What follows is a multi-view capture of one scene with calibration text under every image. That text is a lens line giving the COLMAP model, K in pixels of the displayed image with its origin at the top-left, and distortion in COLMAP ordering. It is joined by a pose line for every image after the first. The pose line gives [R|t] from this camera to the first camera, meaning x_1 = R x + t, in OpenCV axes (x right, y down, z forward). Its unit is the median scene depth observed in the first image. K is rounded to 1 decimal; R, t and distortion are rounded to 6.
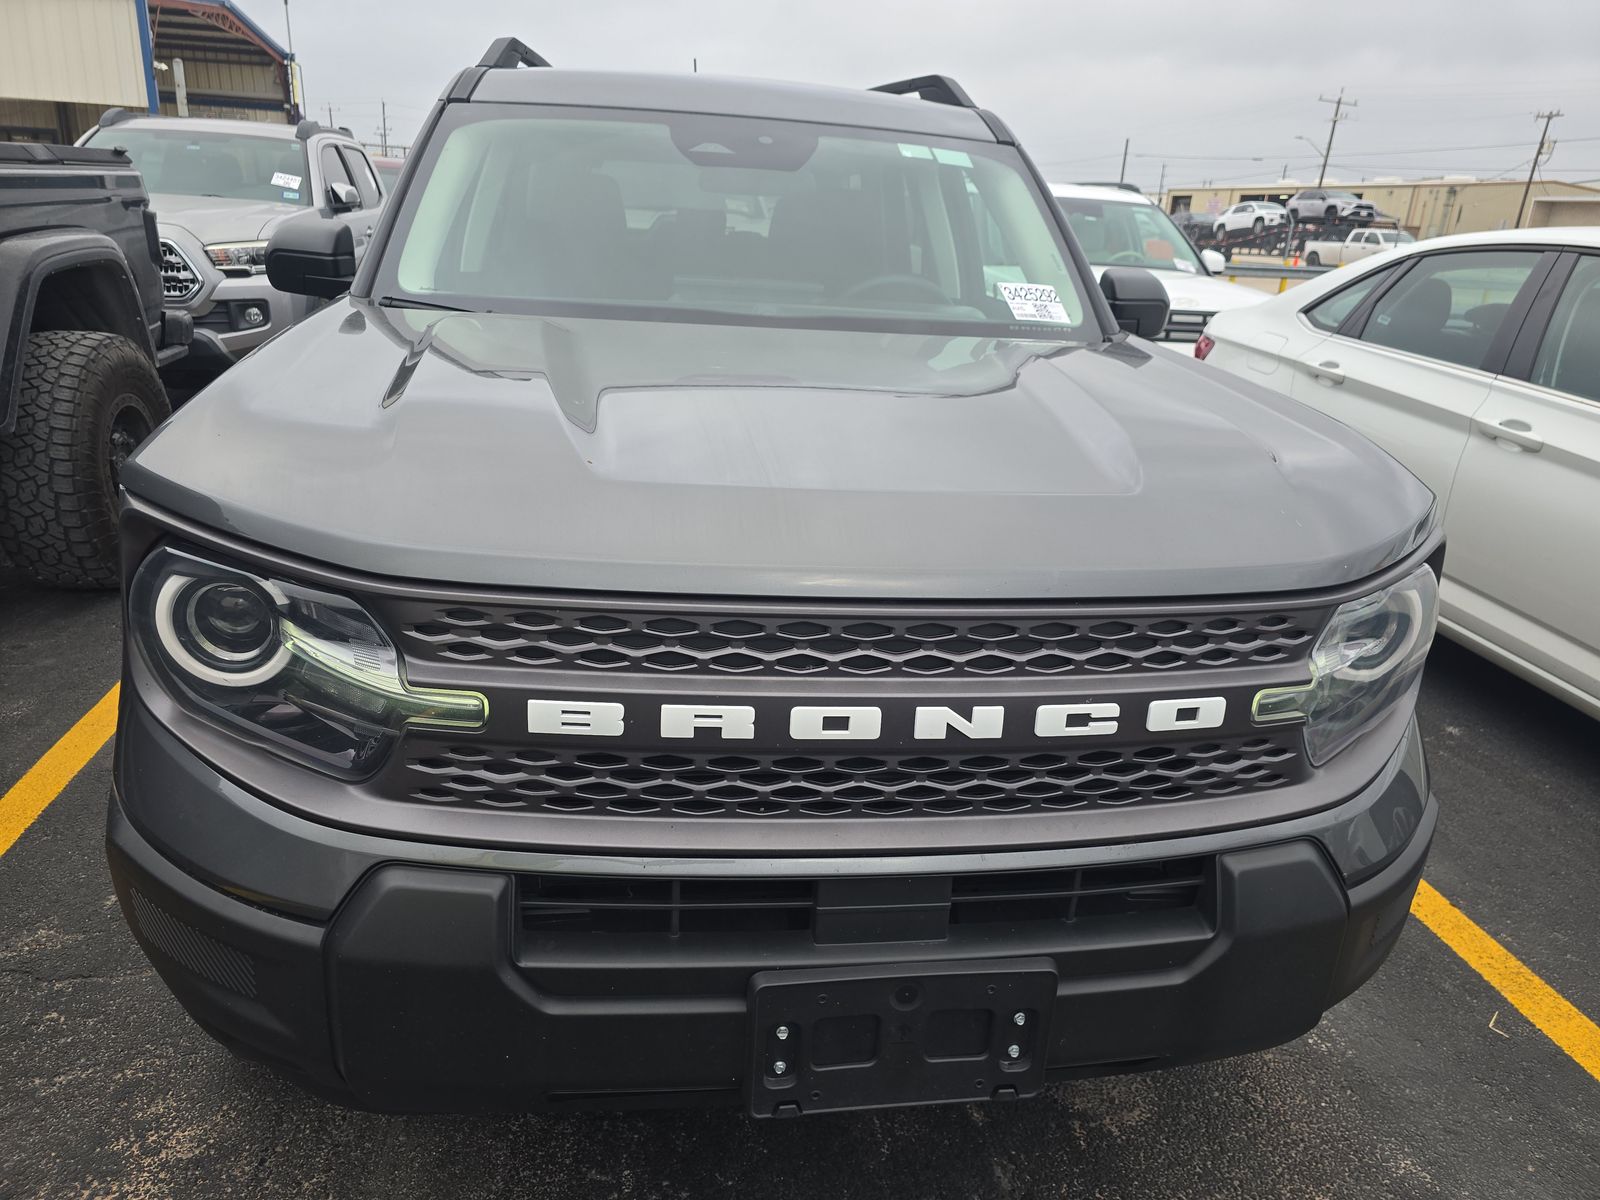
lens RADIAL K [[1069.9, 0, 798.2], [0, 1069.9, 591.2], [0, 0, 1]] dist [0.062417, -0.063822]
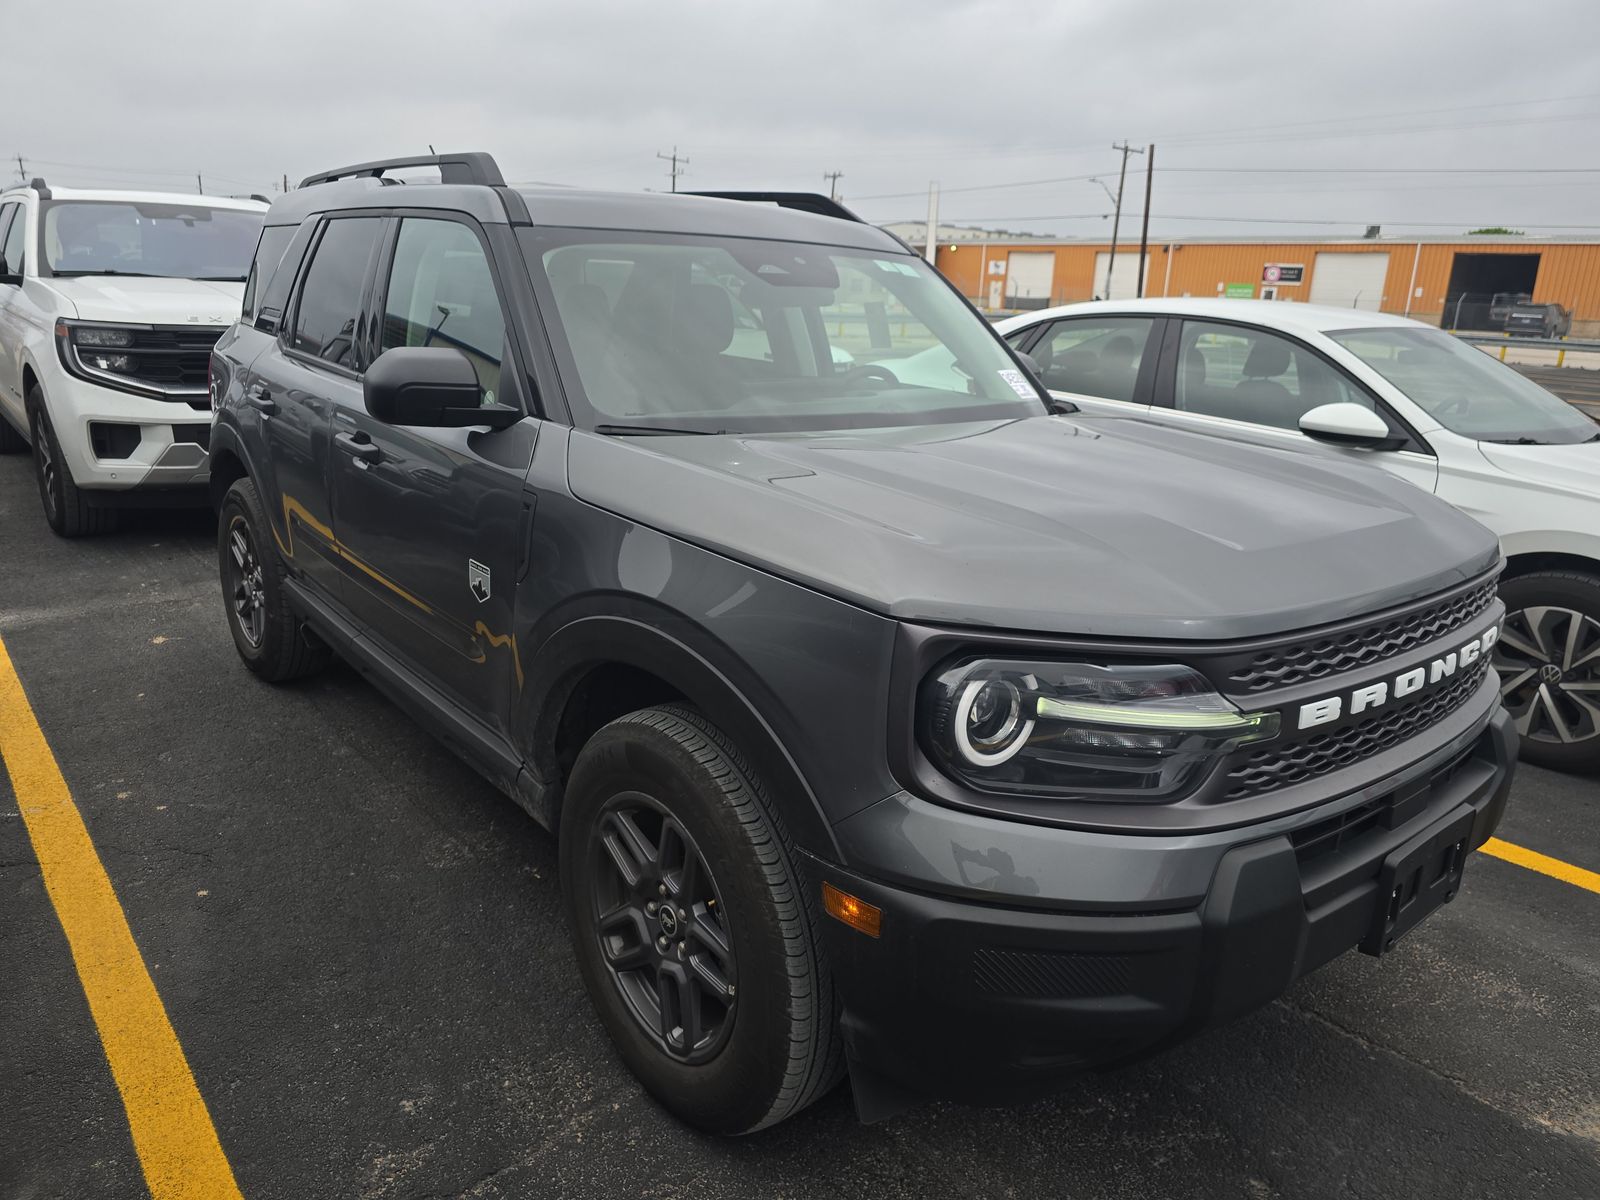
lens RADIAL K [[1069.9, 0, 798.2], [0, 1069.9, 591.2], [0, 0, 1]] dist [0.062417, -0.063822]
pose [[0.853454, -0.162890, 0.495058, -0.748500], [0.179795, 0.983609, 0.013681, -0.095059], [-0.489172, 0.077333, 0.868752, 0.025749]]
